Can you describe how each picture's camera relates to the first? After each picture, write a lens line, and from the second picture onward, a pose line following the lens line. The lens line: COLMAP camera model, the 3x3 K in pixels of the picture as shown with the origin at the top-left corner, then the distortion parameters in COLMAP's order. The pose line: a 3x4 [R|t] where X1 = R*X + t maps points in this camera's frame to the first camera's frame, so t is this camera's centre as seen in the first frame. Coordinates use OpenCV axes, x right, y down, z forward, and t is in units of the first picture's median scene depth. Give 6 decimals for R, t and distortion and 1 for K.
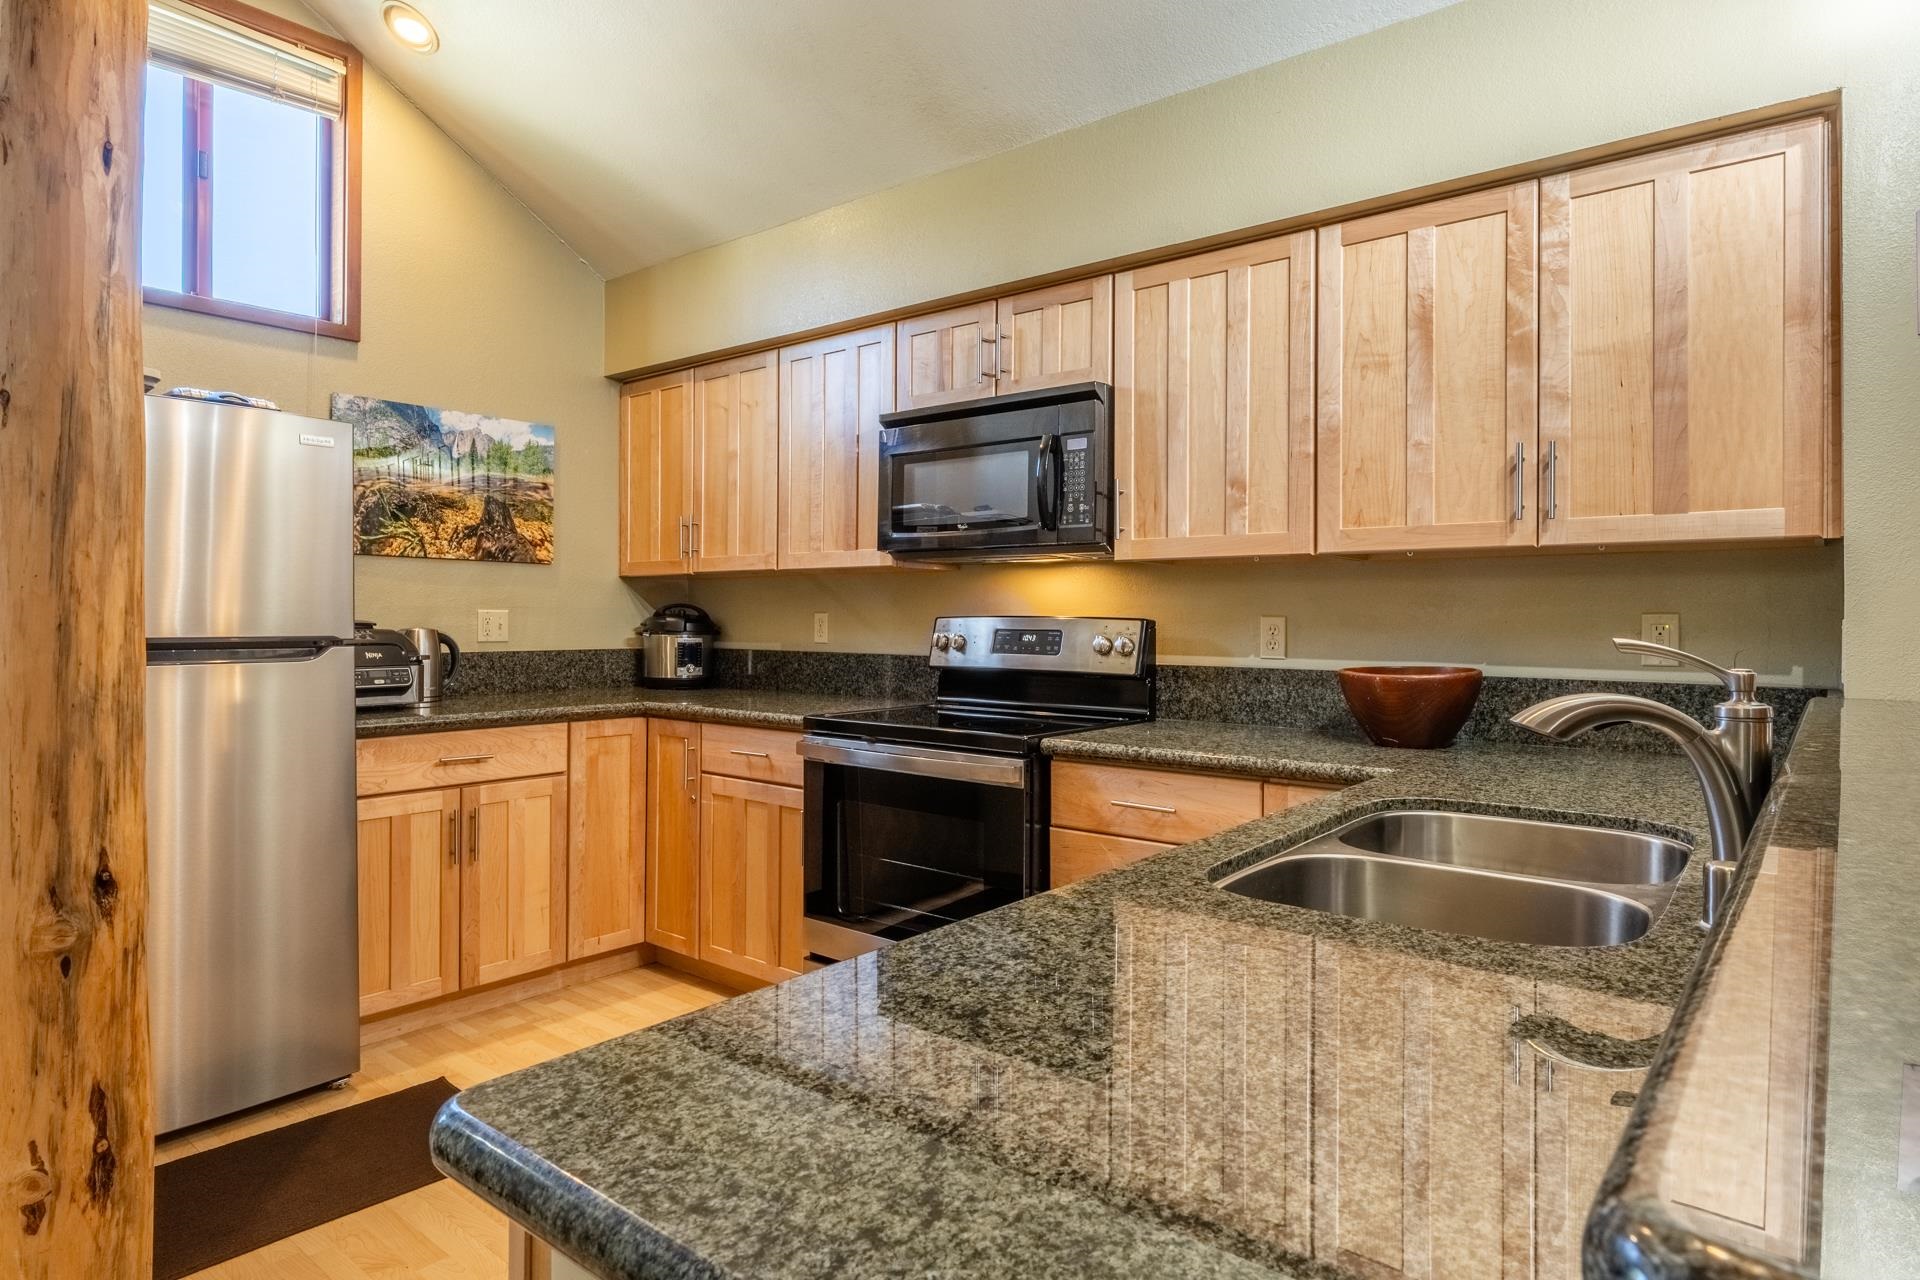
lens RADIAL K [[1066.0, 0, 924.0], [0, 1066.0, 618.6], [0, 0, 1]] dist [-0.005213, -0.000065]
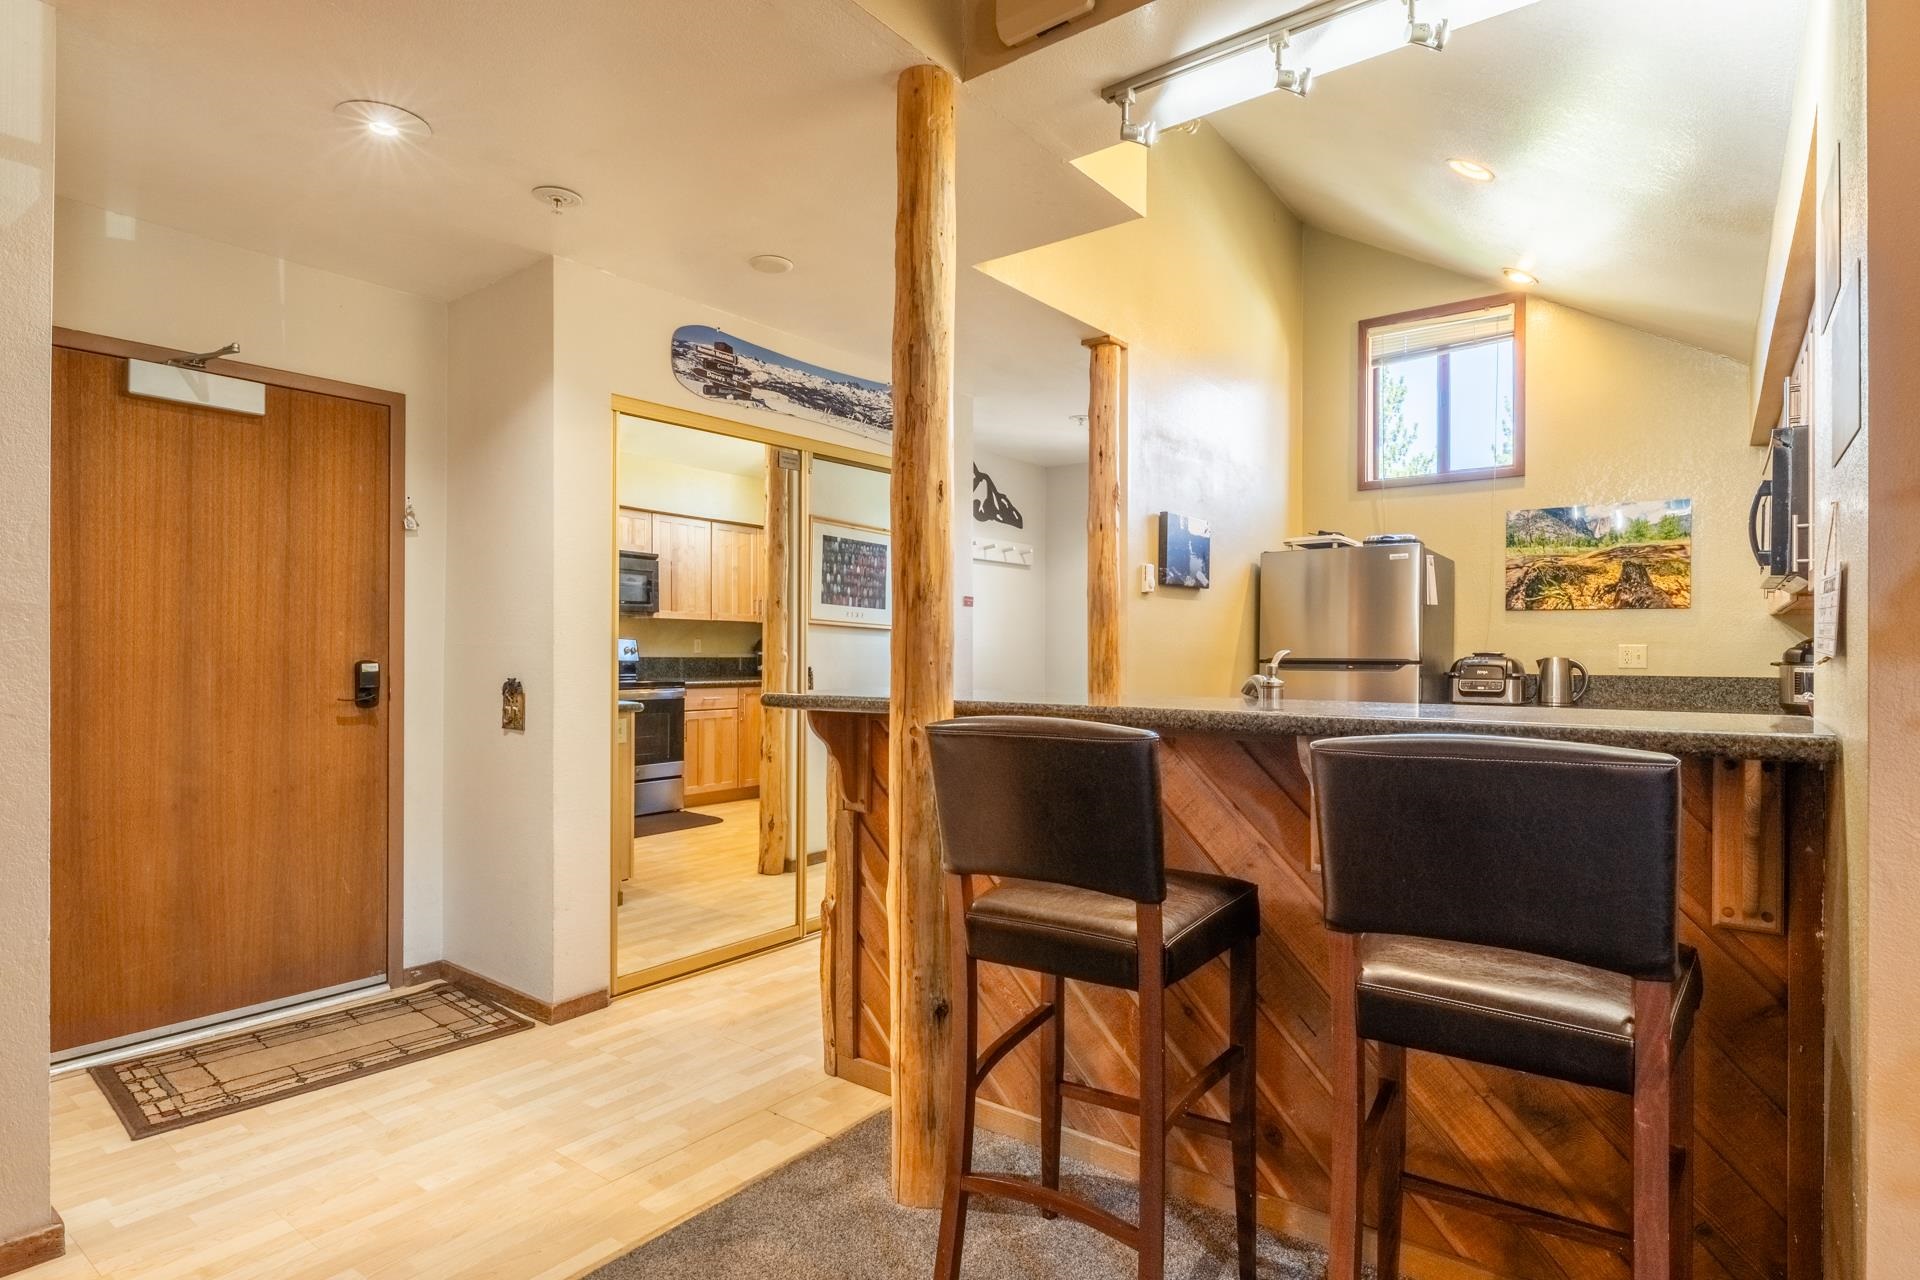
lens RADIAL K [[1006.1, 0, 939.3], [0, 1006.1, 648.1], [0, 0, 1]] dist [-0.000877, 0.000058]
pose [[0.038293, -0.007384, -0.999239, 0.931651], [-0.005676, 0.999955, -0.007607, 0.012193], [0.999250, 0.005963, 0.038249, 0.078250]]
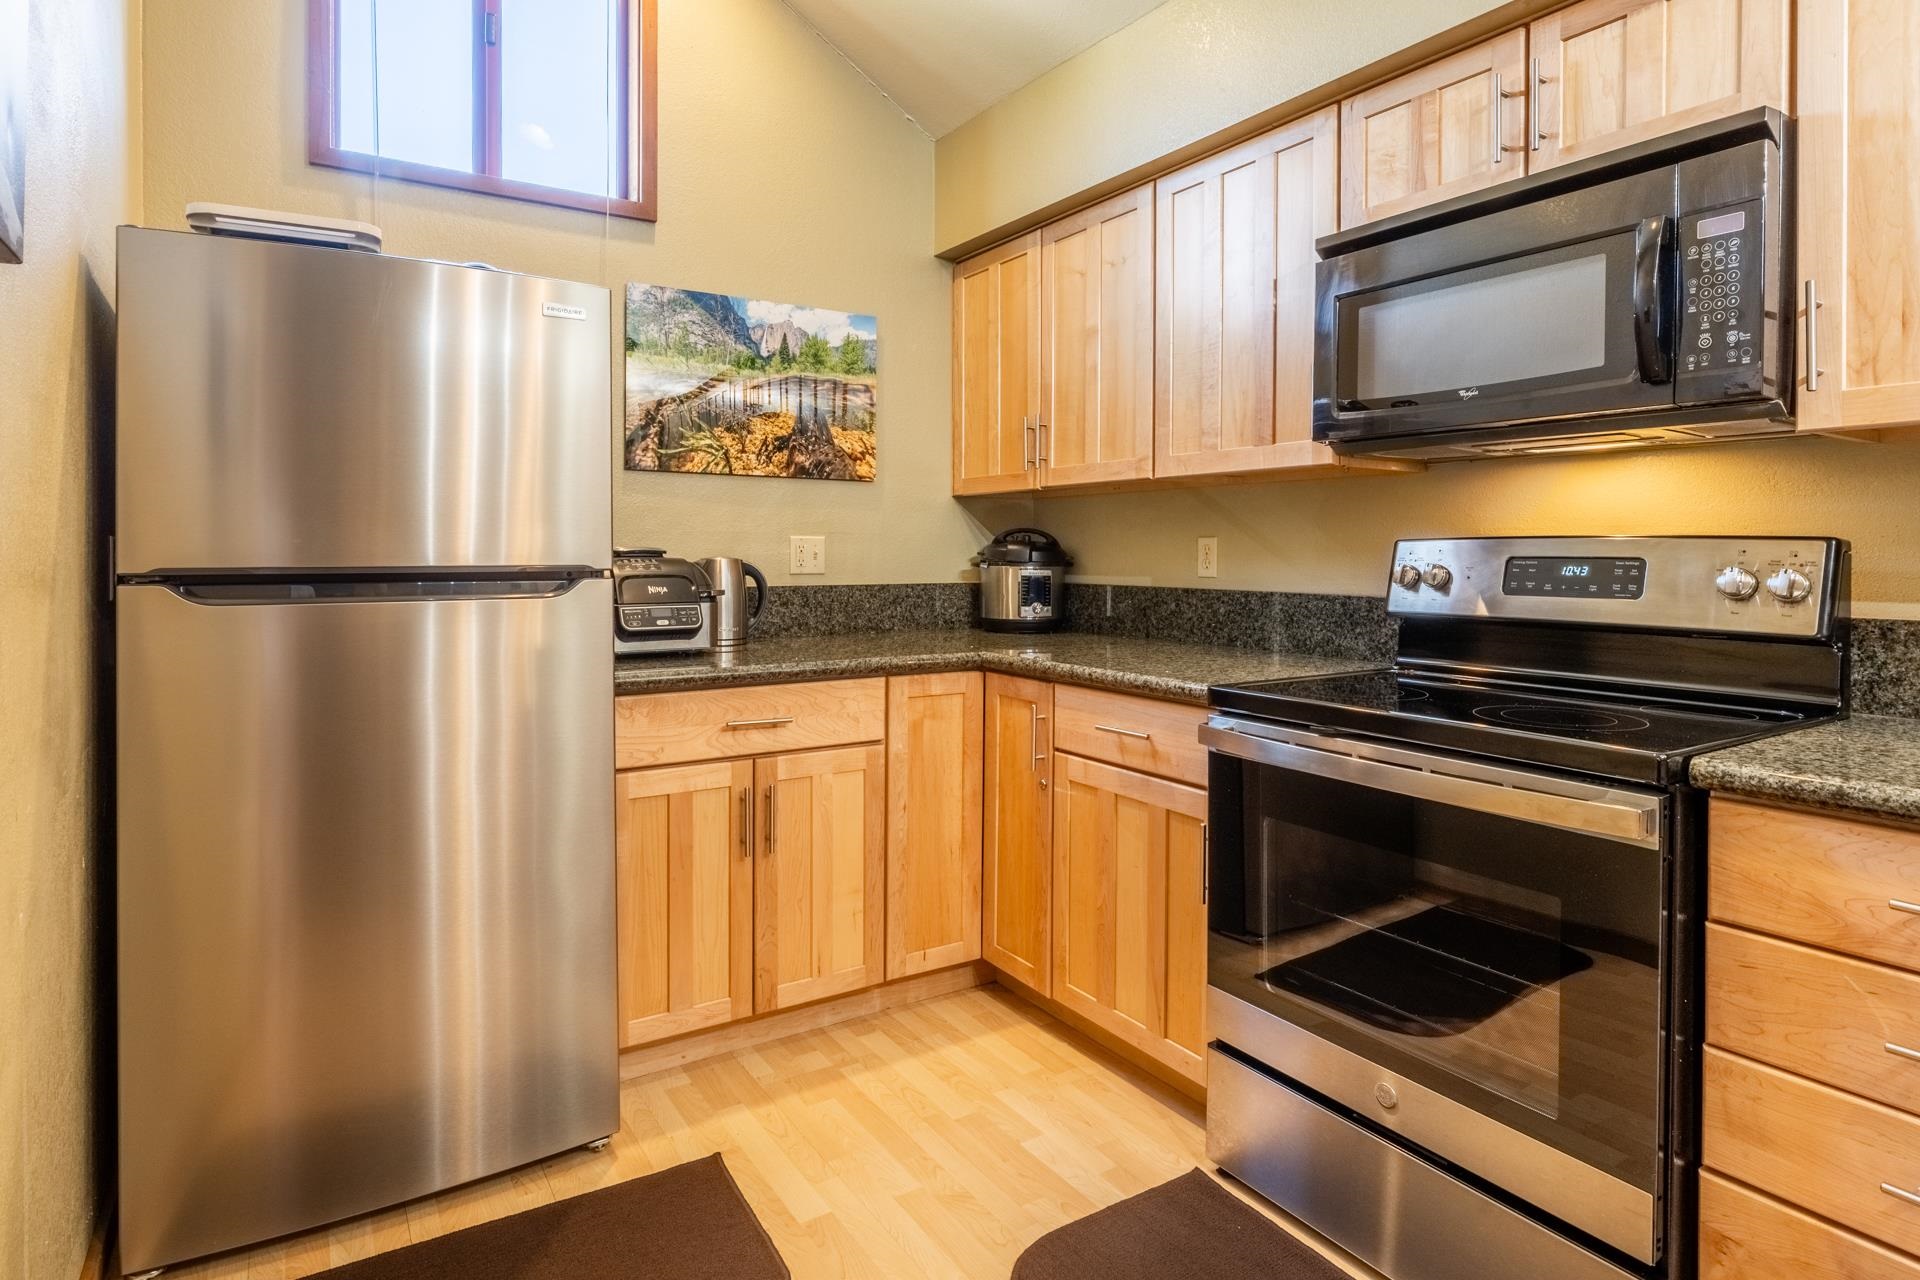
lens RADIAL K [[997.5, 0, 928.3], [0, 997.5, 560.7], [0, 0, 1]] dist [0.001710, 0.000020]
pose [[0.950528, -0.000261, -0.310639, -0.075437], [0.002336, 0.999977, 0.006309, 0.007245], [0.310630, -0.006722, 0.950507, 0.308612]]
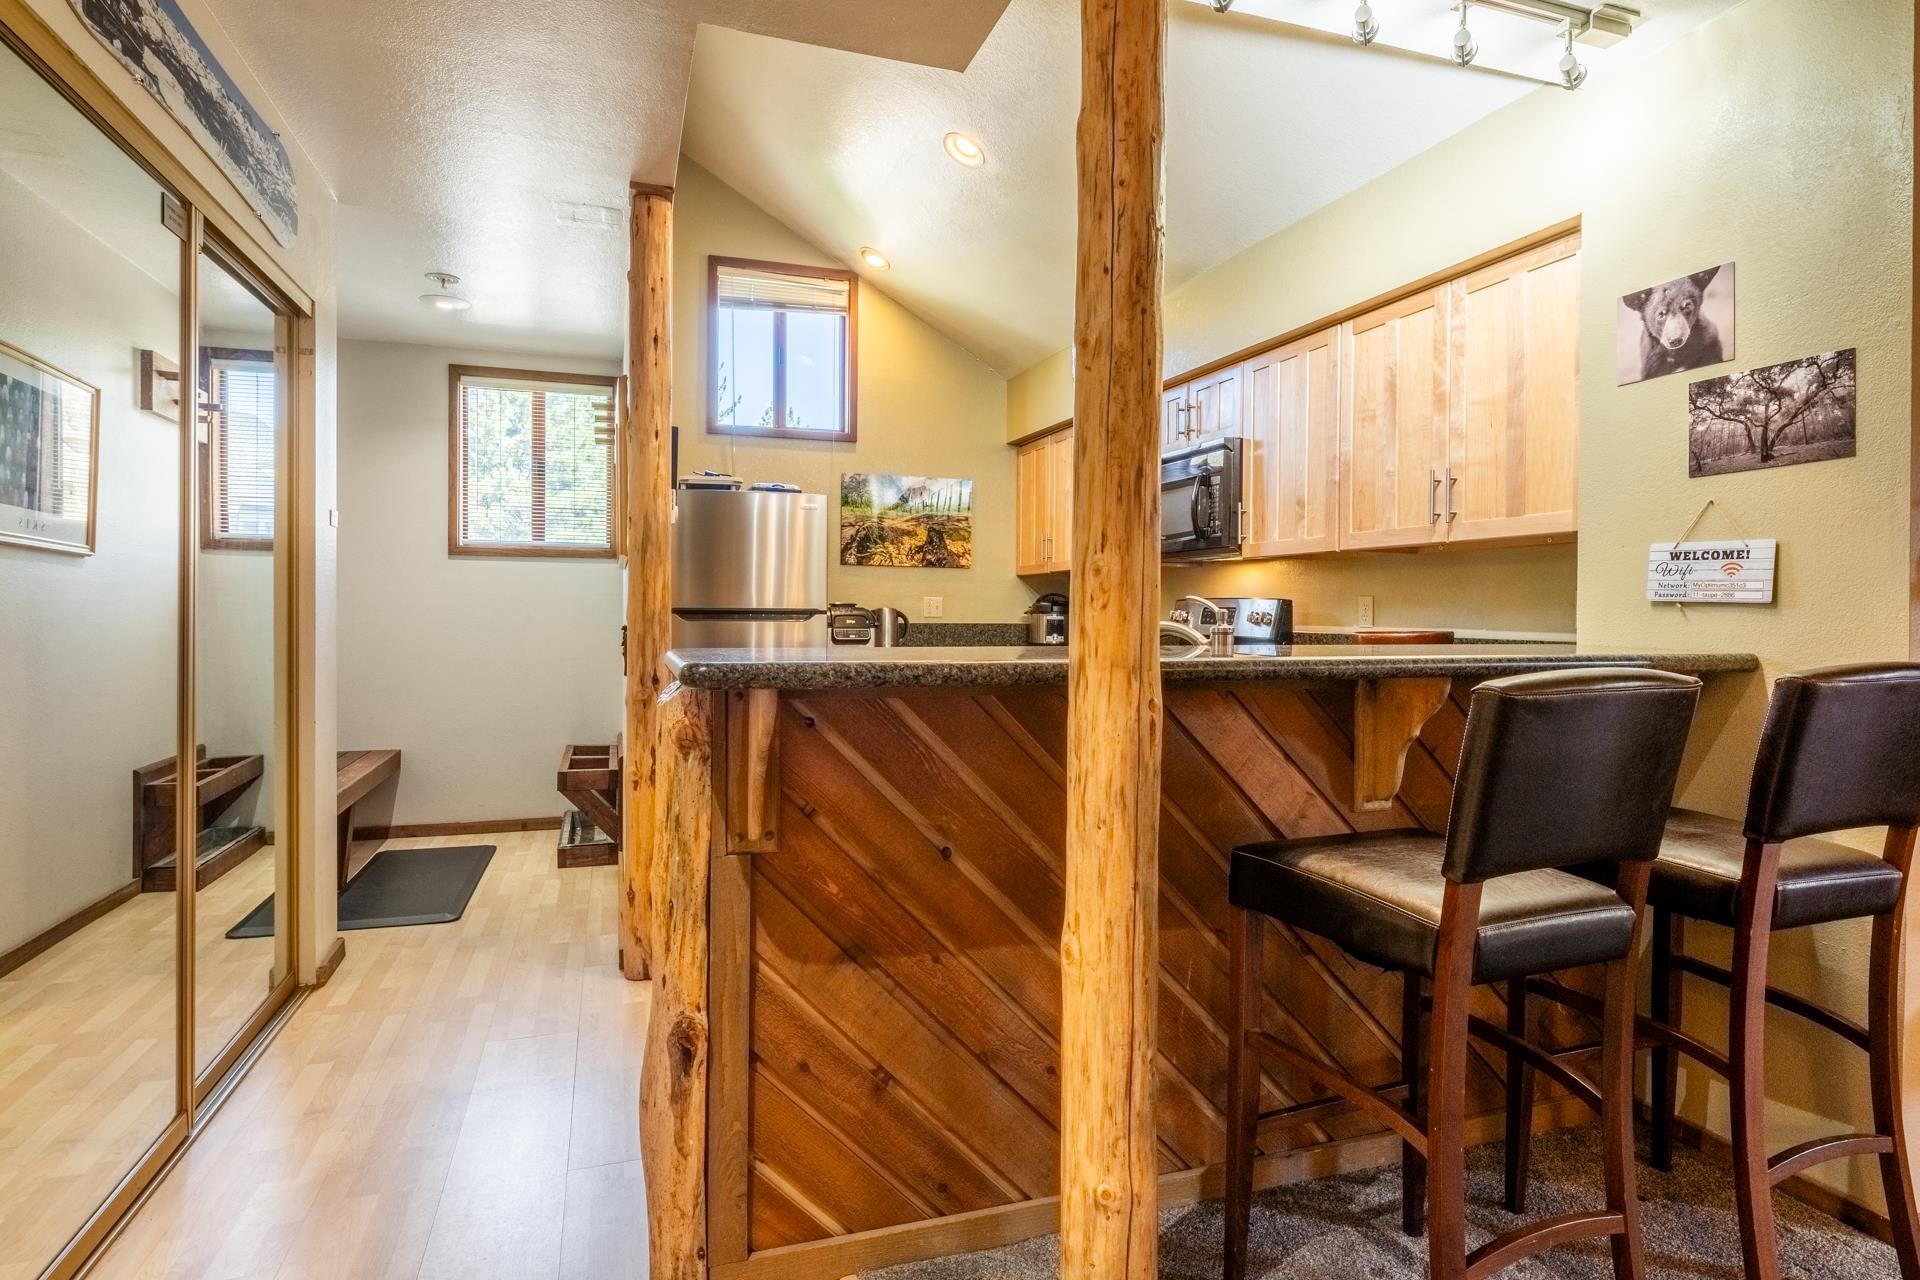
lens RADIAL K [[1007.8, 0, 942.5], [0, 1007.8, 624.6], [0, 0, 1]] dist [-0.002674, -0.001557]
pose [[0.847412, 0.009276, -0.530854, 0.464825], [-0.005139, 0.999944, 0.009269, 0.021193], [0.530911, -0.005126, 0.847412, -0.318715]]
